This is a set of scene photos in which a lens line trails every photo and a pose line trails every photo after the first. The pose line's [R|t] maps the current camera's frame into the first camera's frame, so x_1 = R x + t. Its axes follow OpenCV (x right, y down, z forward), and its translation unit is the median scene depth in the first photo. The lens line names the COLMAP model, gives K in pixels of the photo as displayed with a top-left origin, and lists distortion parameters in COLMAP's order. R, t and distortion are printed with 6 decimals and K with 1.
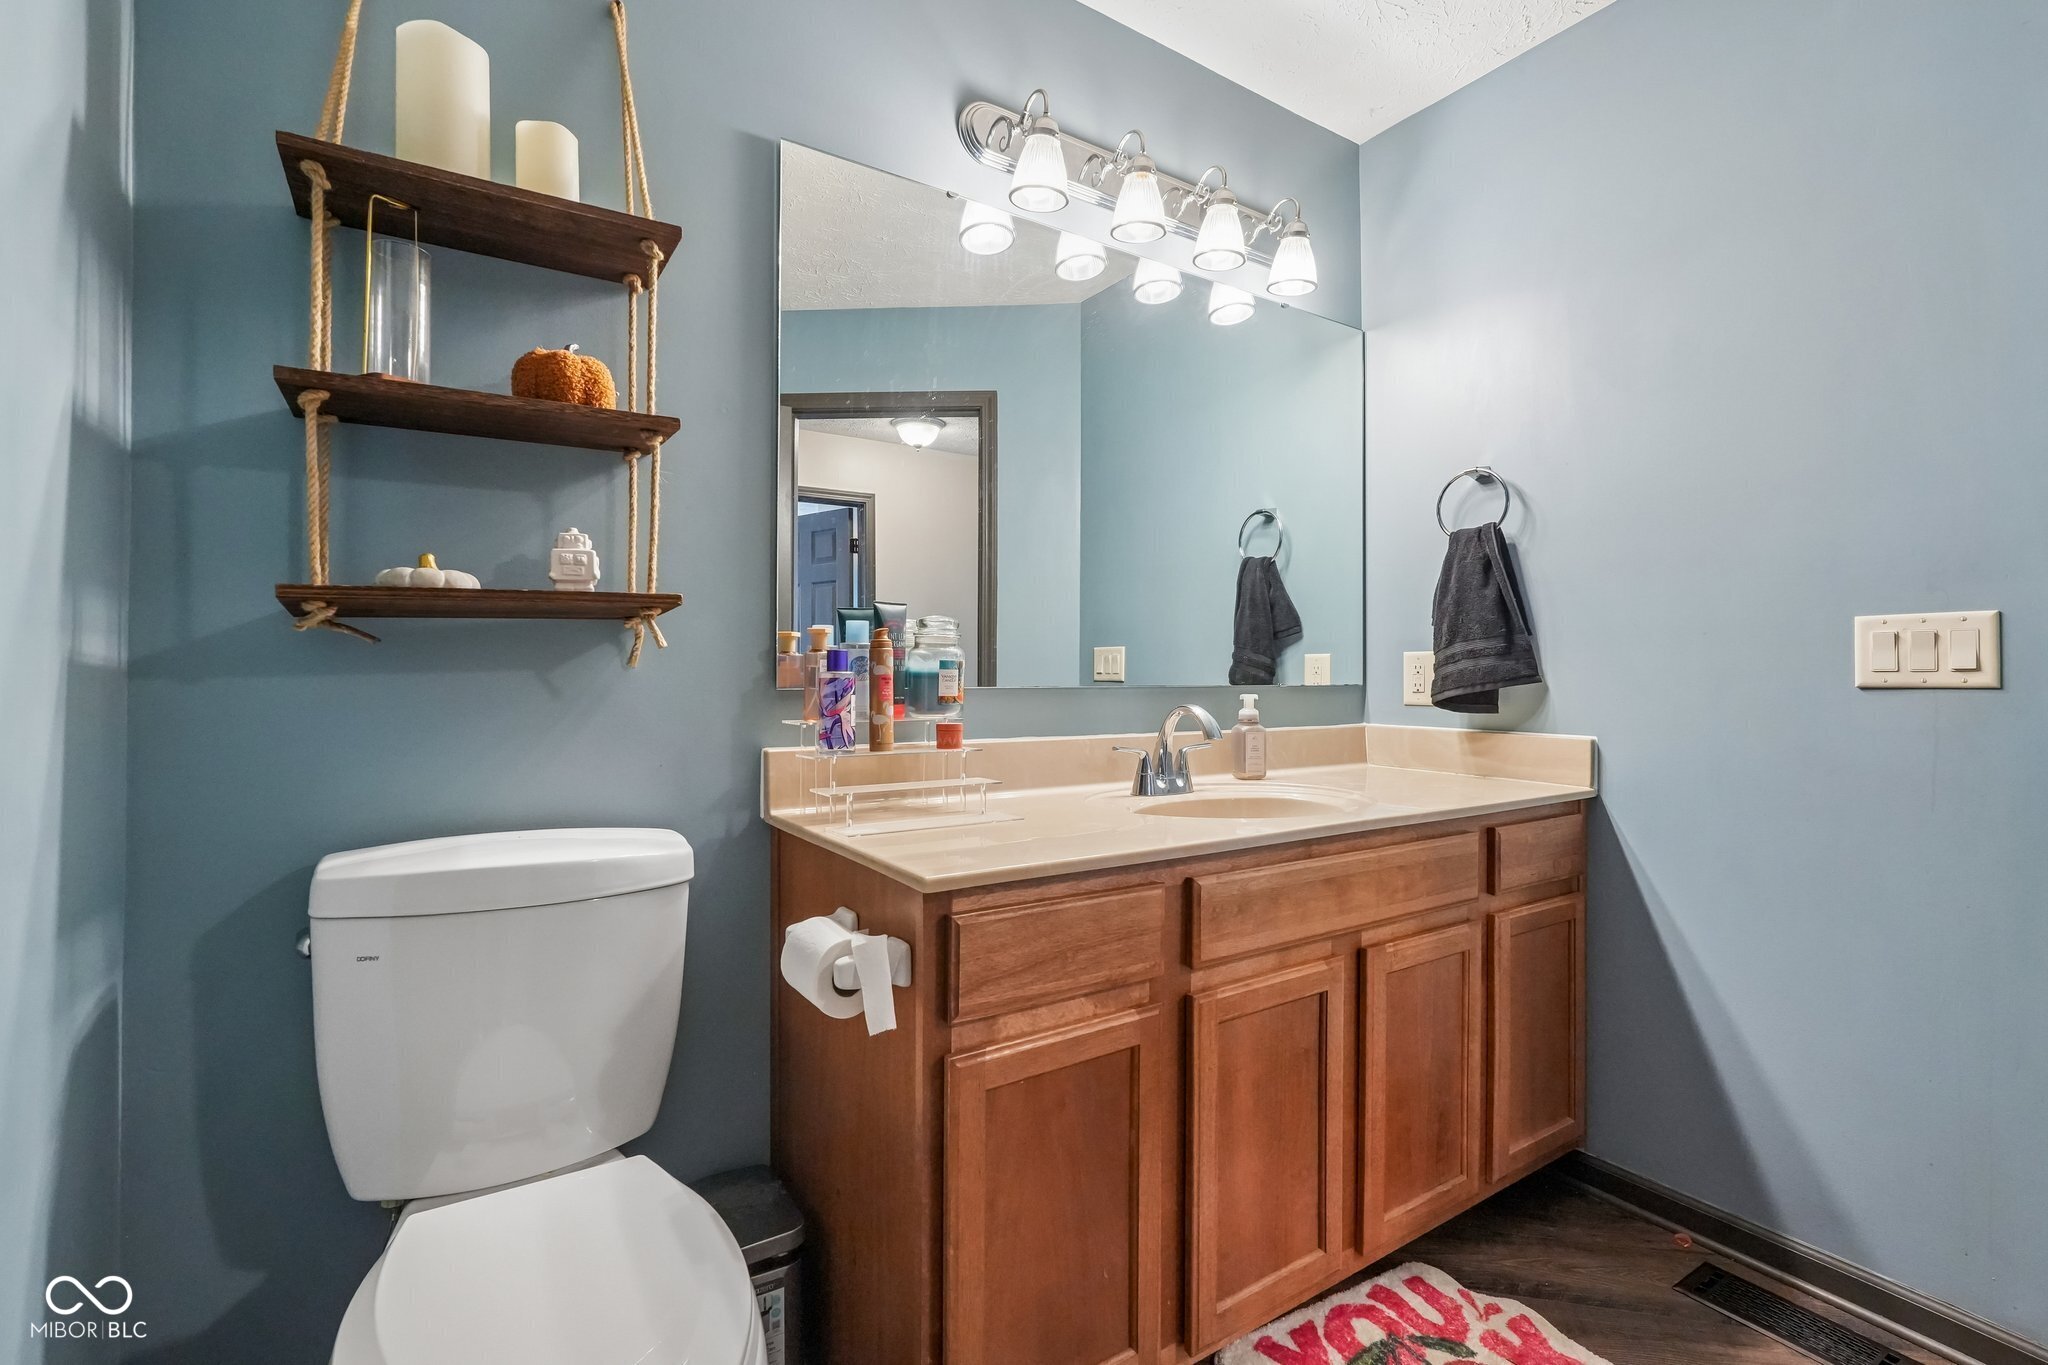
lens RADIAL K [[912.2, 0, 1018.9], [0, 912.2, 686.0], [0, 0, 1]] dist [-0.018564, 0.008017]
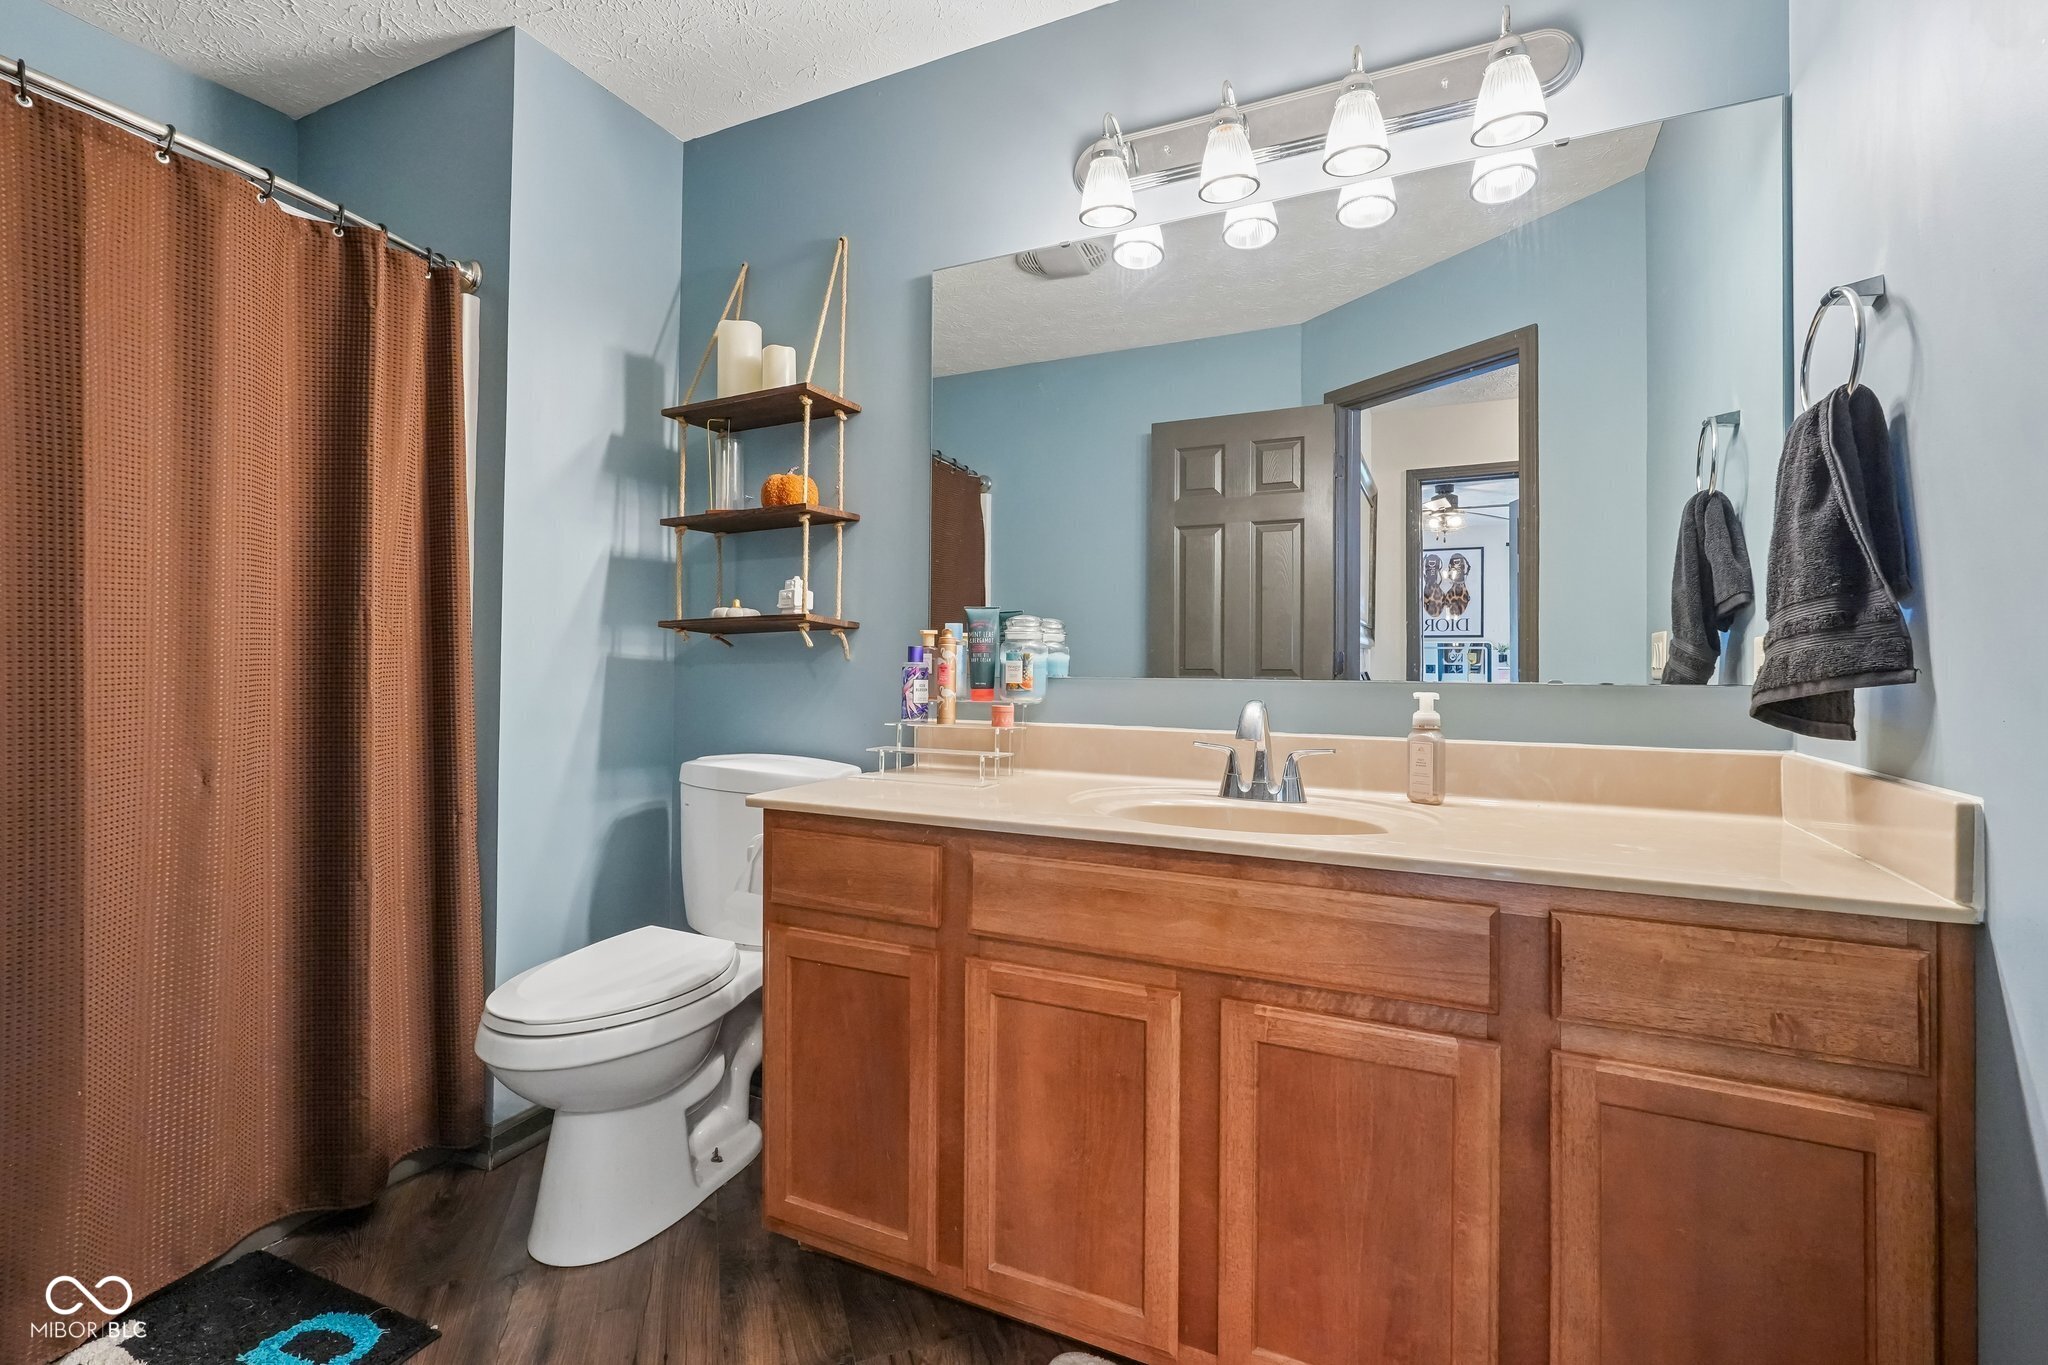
lens RADIAL K [[912.2, 0, 1013.9], [0, 912.2, 662.9], [0, 0, 1]] dist [-0.018564, 0.008017]
pose [[0.514678, -0.001921, -0.857382, 0.786622], [-0.015548, 0.999812, -0.011573, -0.001535], [0.857243, 0.019286, 0.514551, 0.327477]]
